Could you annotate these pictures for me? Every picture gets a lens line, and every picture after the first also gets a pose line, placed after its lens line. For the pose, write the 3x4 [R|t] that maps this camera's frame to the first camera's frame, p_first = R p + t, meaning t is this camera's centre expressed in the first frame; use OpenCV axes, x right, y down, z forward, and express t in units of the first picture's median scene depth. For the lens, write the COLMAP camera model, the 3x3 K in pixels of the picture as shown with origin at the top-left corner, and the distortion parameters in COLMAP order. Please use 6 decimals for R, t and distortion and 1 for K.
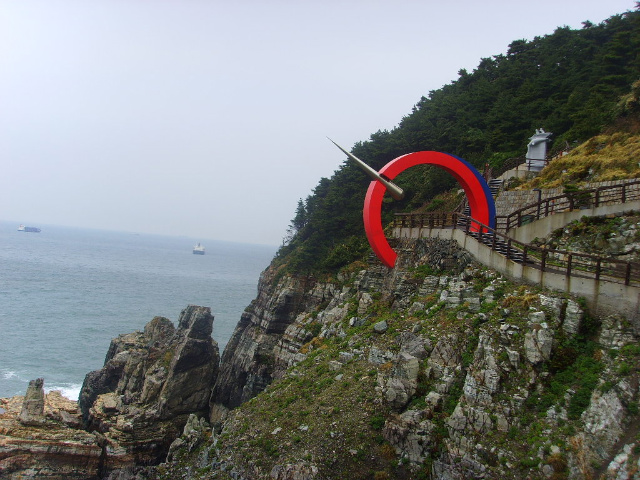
lens RADIAL K [[759.6, 0, 320.0], [0, 759.6, 240.0], [0, 0, 1]] dist [-0.198174, 0.330249]
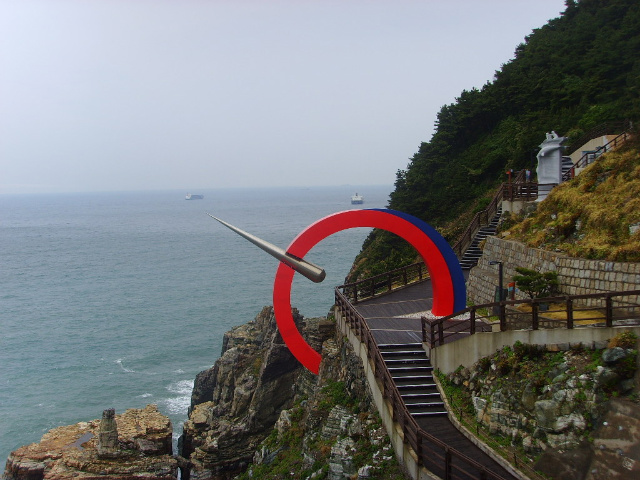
lens RADIAL K [[759.6, 0, 320.0], [0, 759.6, 240.0], [0, 0, 1]] dist [-0.198174, 0.330249]
pose [[0.970871, -0.096268, -0.219413, 0.108317], [0.112719, 0.991583, 0.063706, -0.055978], [0.211433, -0.086582, 0.973550, 0.115712]]
